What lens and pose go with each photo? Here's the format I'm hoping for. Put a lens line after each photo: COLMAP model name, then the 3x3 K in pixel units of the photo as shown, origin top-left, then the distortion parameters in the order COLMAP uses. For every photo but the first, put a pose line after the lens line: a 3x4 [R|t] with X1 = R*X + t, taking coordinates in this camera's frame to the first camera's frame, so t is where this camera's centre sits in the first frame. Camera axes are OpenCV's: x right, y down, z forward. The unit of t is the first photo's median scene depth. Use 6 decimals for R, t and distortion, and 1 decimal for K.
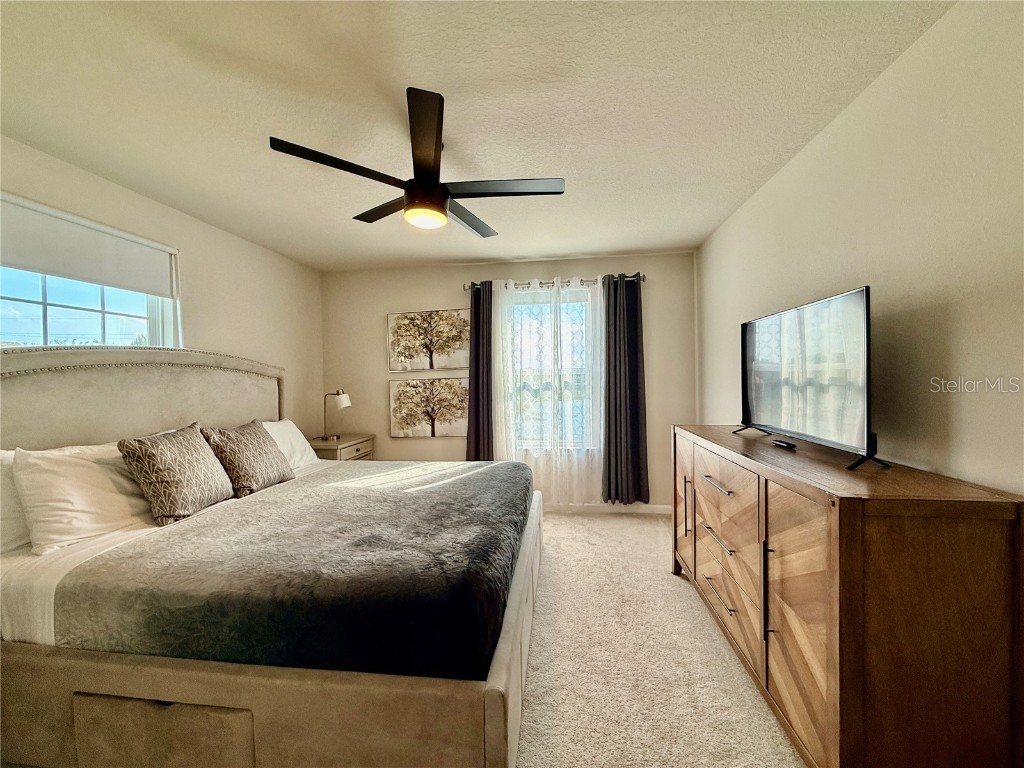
lens RADIAL K [[408.2, 0, 508.6], [0, 408.2, 383.8], [0, 0, 1]] dist [0.000177, -0.000230]
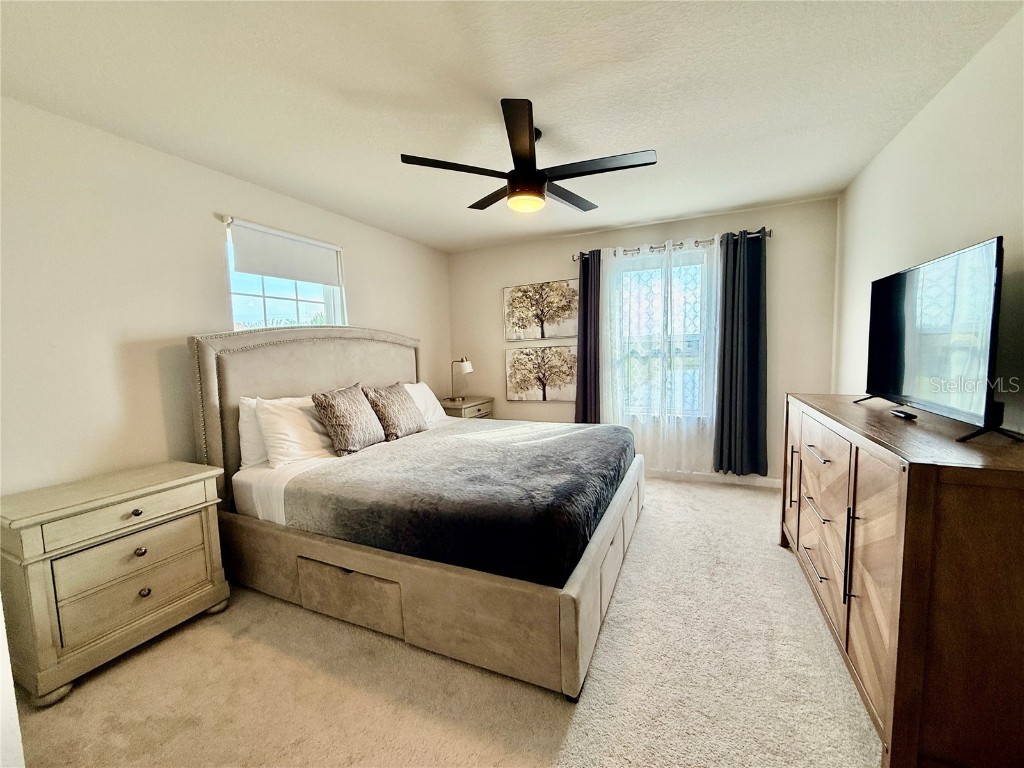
lens RADIAL K [[408.2, 0, 508.6], [0, 408.2, 383.8], [0, 0, 1]] dist [0.000177, -0.000230]
pose [[0.955790, 0.015104, -0.293662, 0.078346], [0.008015, 0.996971, 0.077364, 0.000766], [0.293941, -0.076297, 0.952774, -0.105780]]
